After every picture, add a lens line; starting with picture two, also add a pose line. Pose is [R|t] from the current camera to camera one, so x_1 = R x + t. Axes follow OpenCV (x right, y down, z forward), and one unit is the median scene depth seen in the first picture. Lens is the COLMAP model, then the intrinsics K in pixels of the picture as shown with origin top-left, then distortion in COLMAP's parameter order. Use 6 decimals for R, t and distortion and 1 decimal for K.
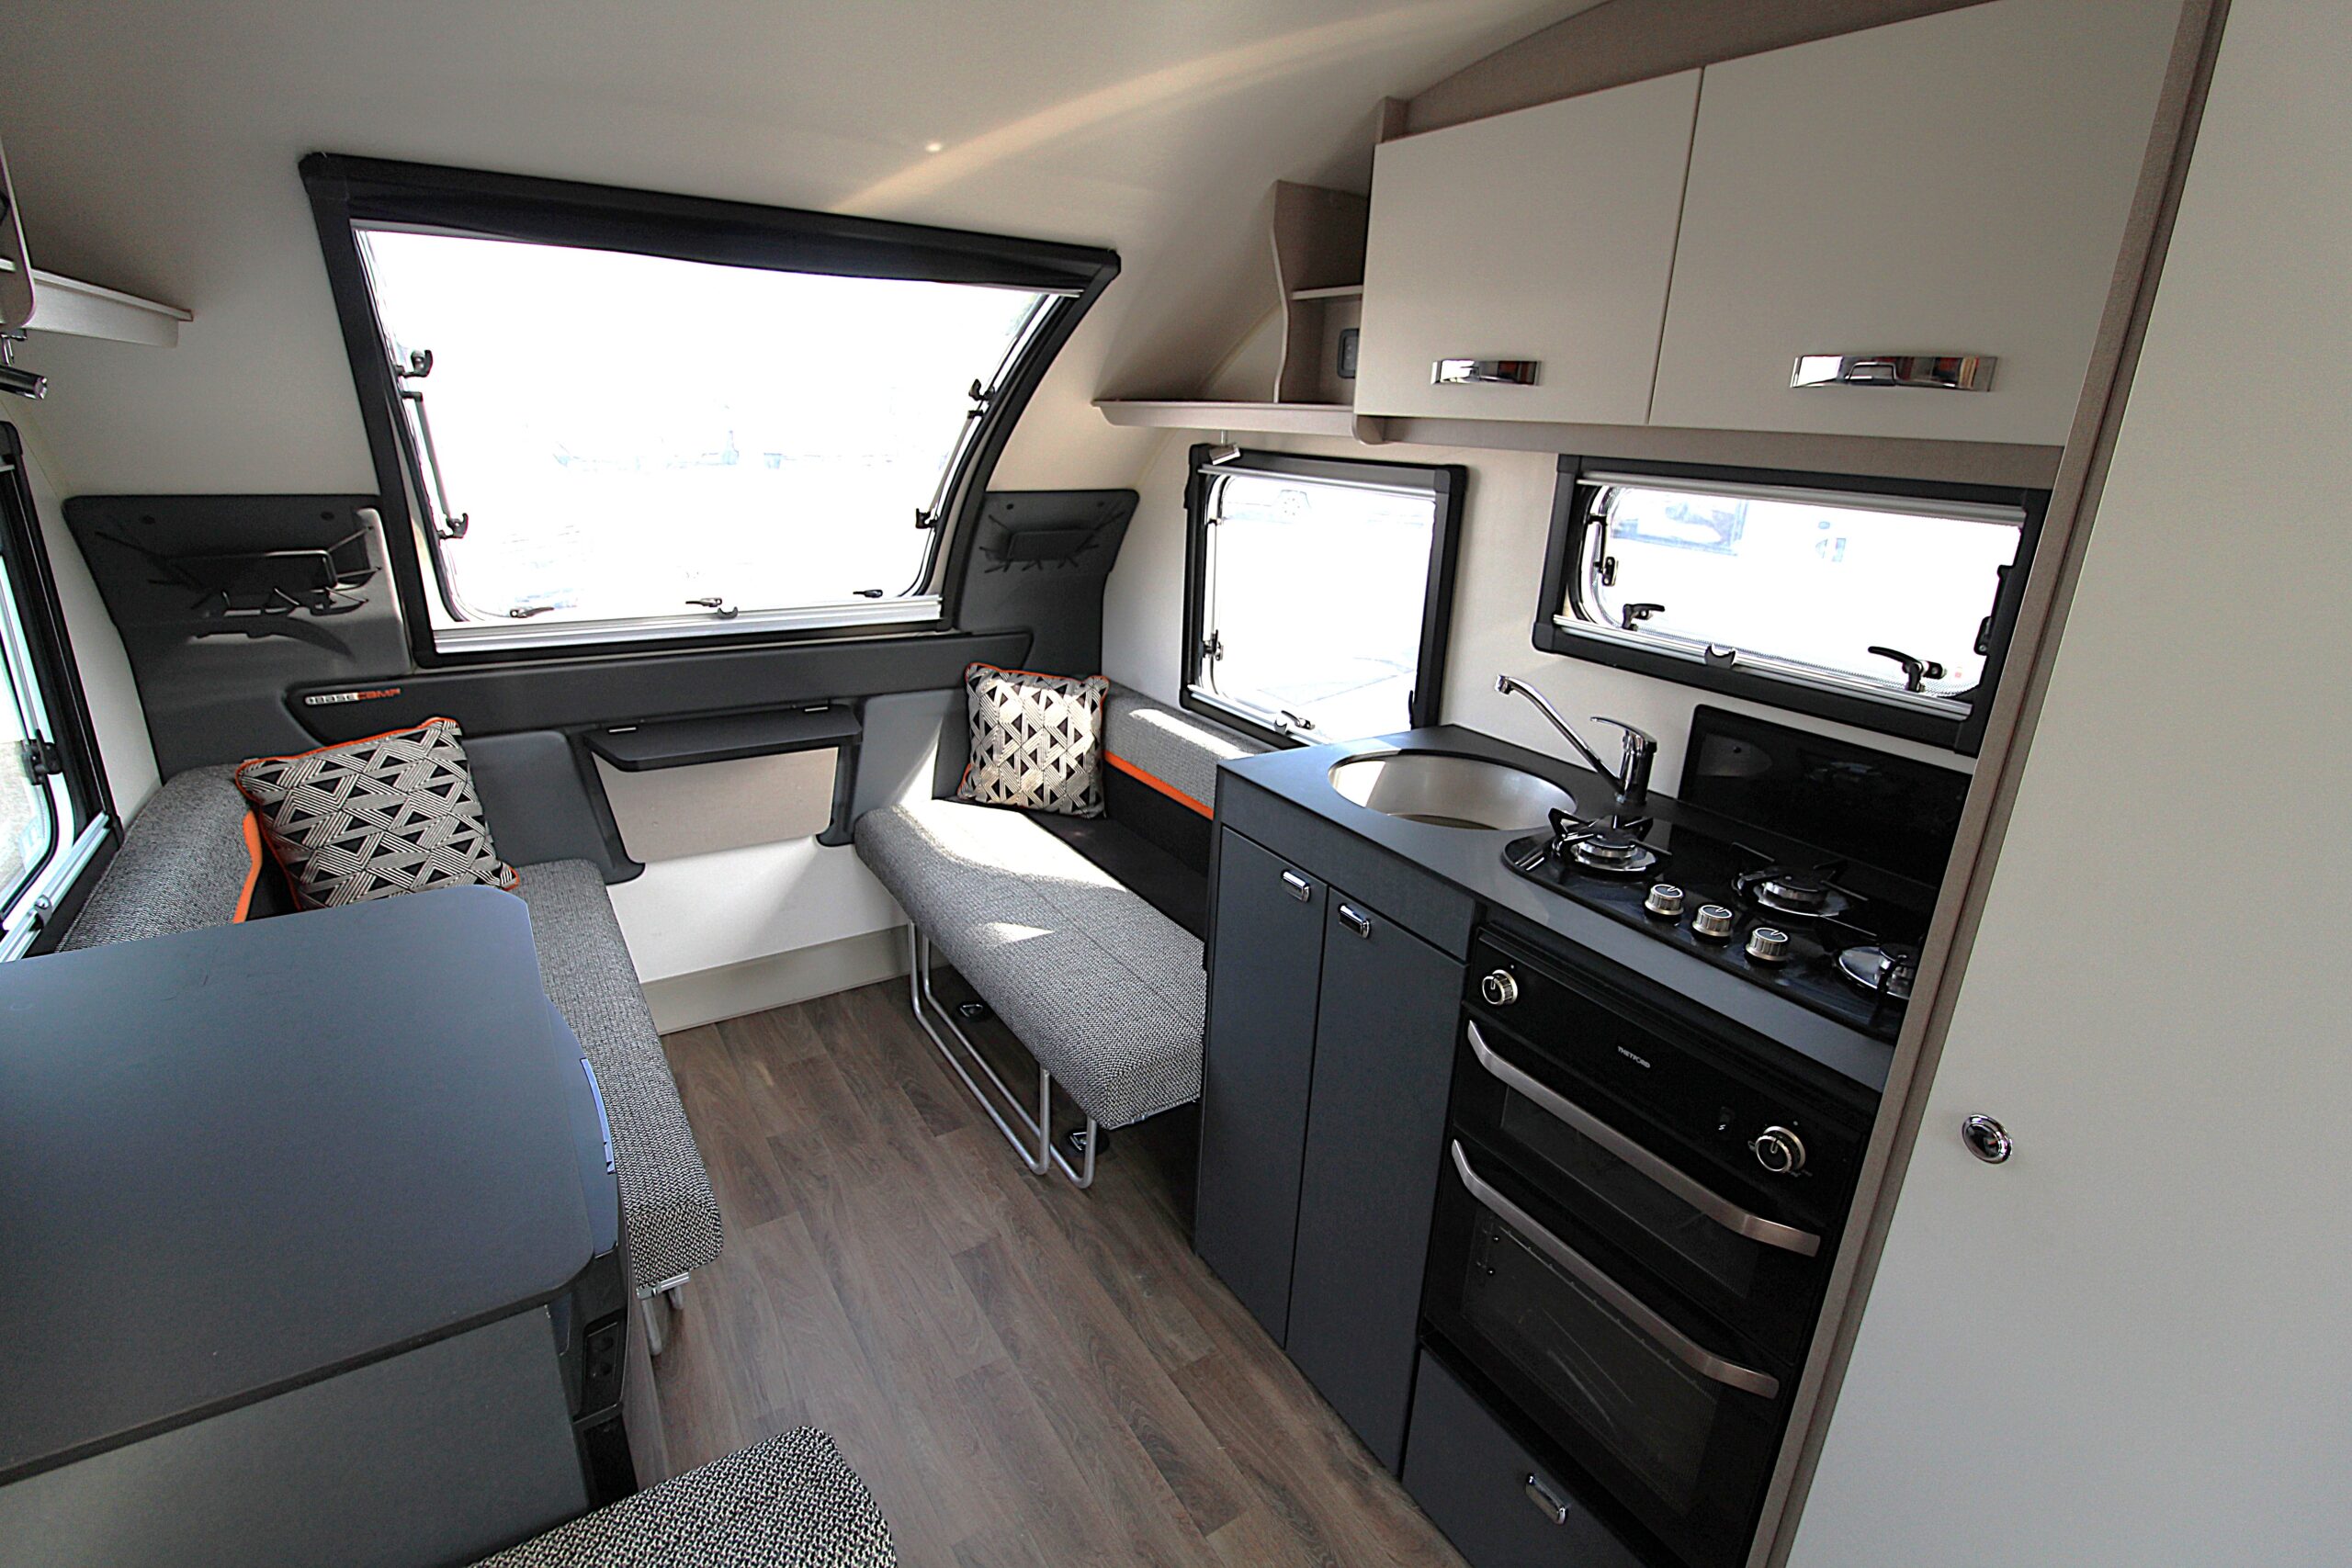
lens RADIAL K [[1096.1, 0, 1181.7], [0, 1096.1, 772.3], [0, 0, 1]] dist [-0.001164, -0.013036]
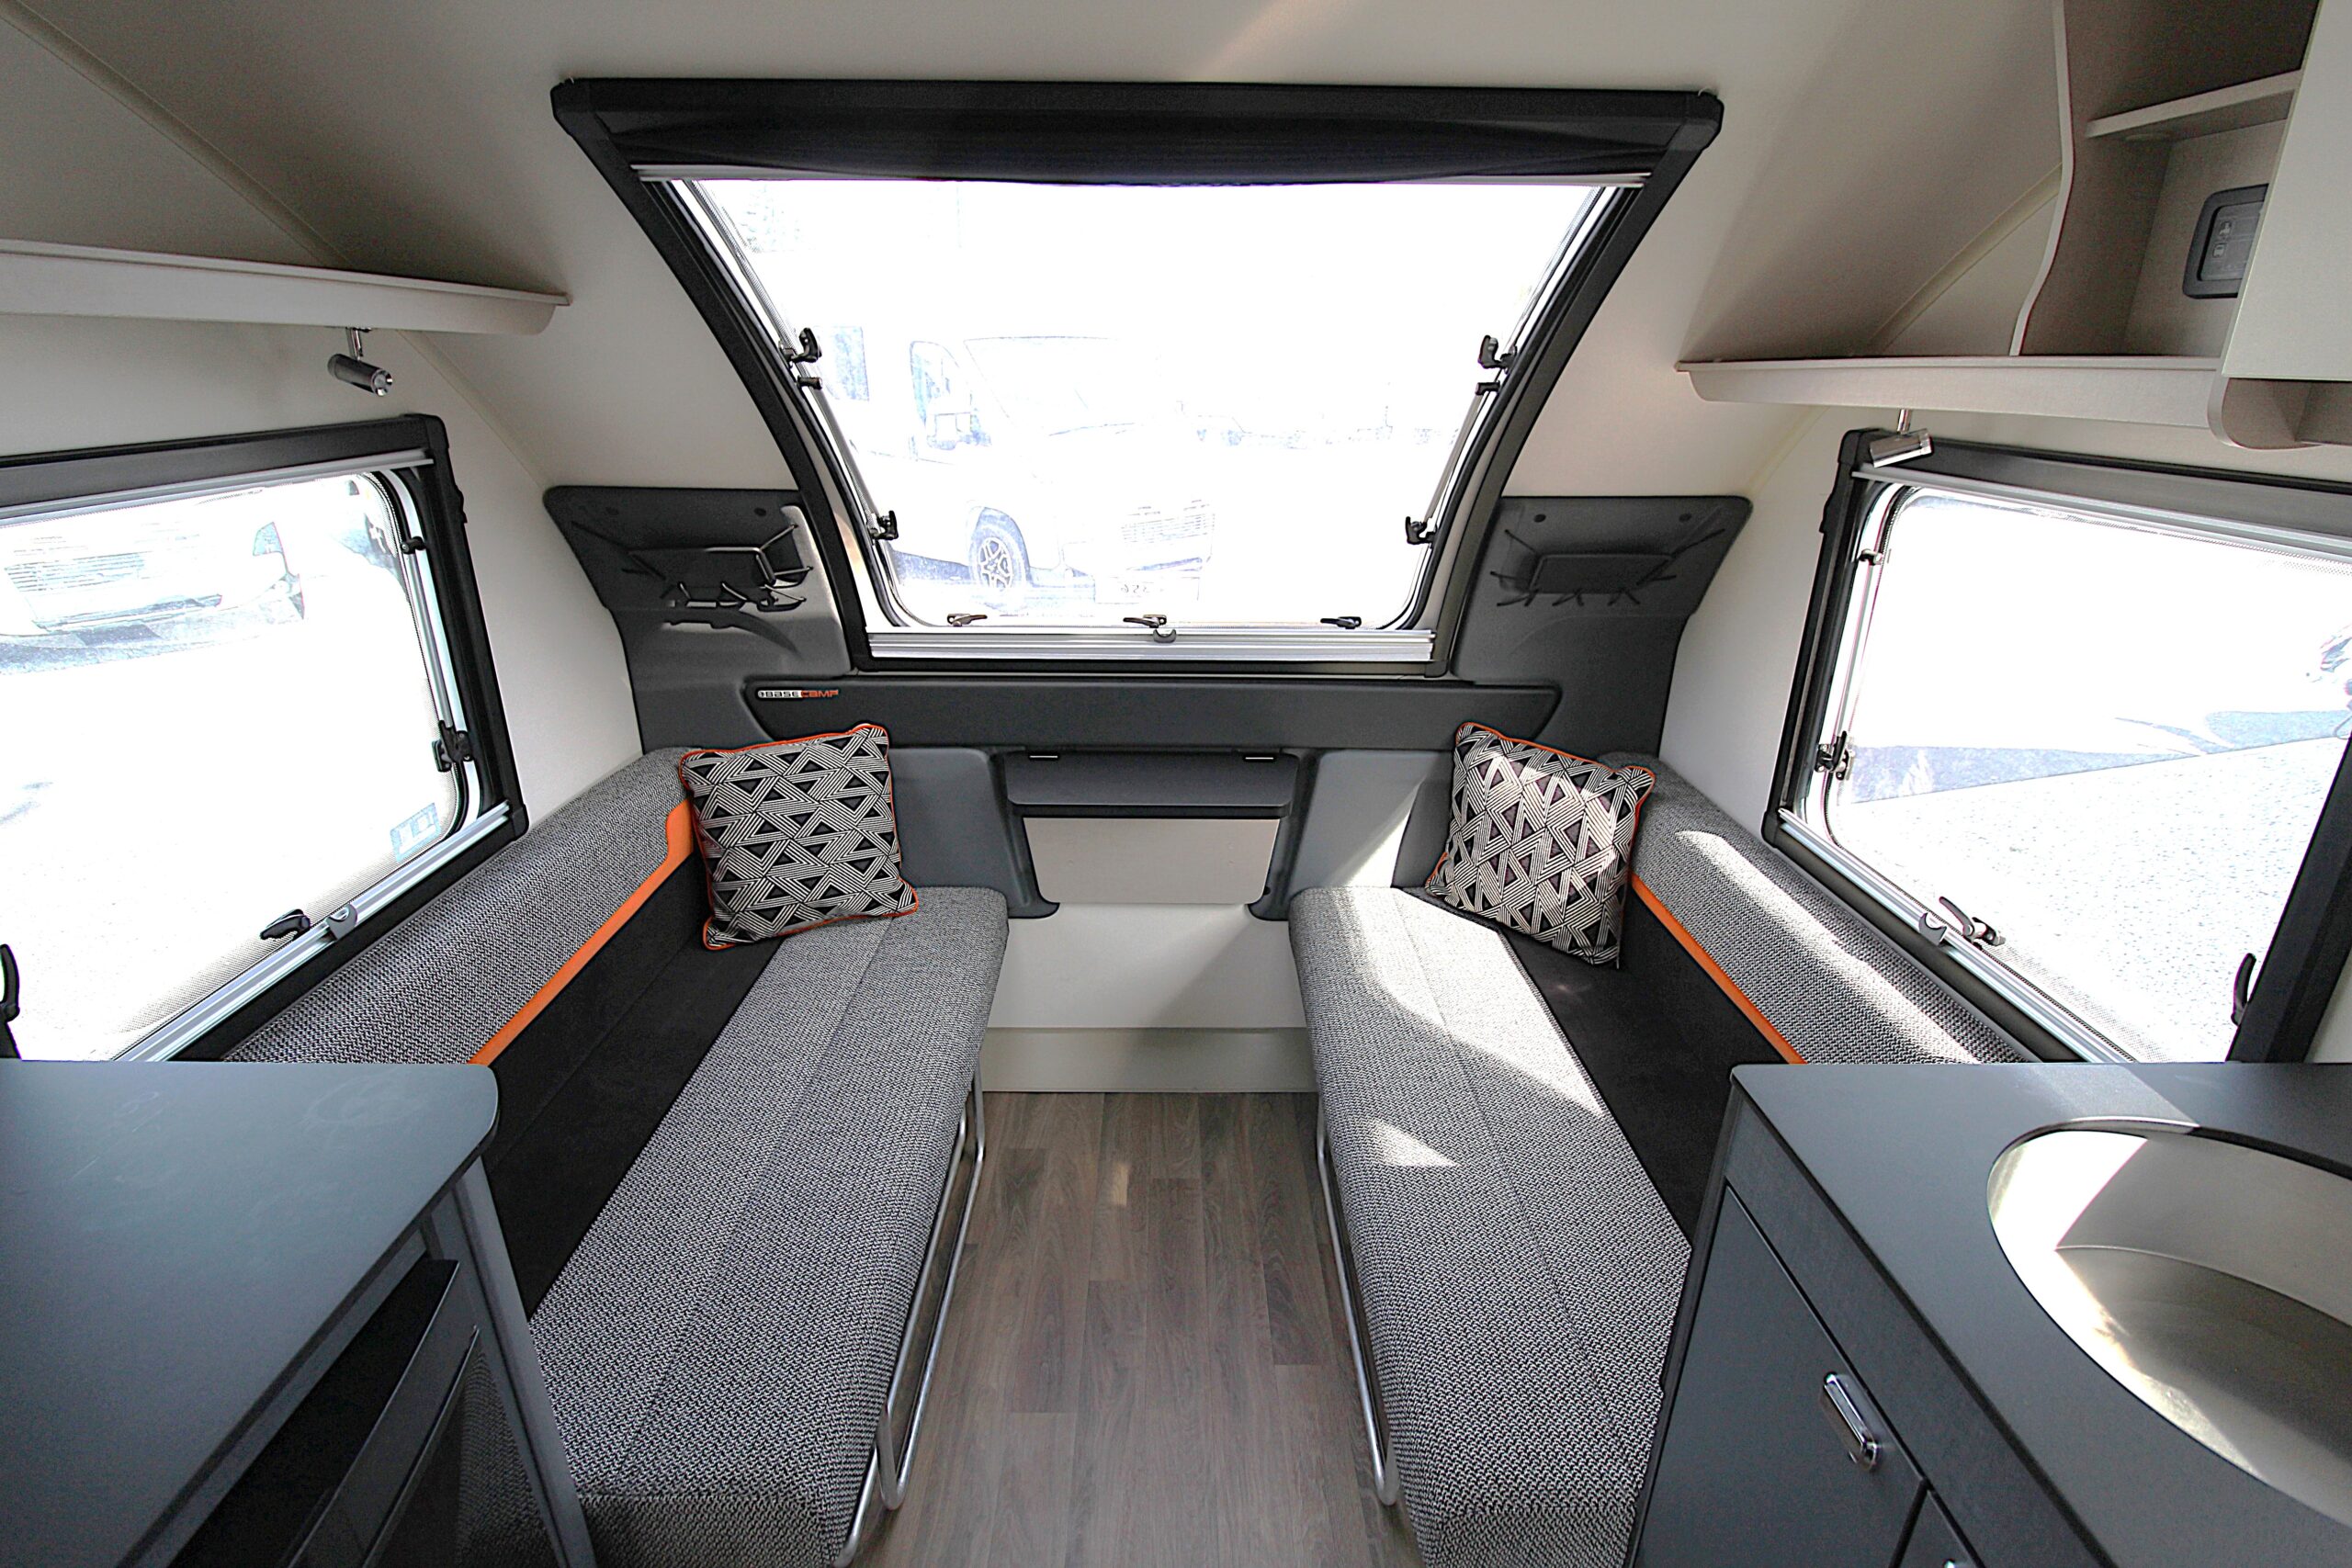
lens RADIAL K [[1093.2, 0, 1176.5], [0, 1093.2, 770.5], [0, 0, 1]] dist [-0.002692, -0.012988]
pose [[0.841662, 0.156374, -0.516868, 0.046370], [-0.145288, 0.987435, 0.062154, -0.118838], [0.520093, 0.022783, 0.853806, 0.363145]]
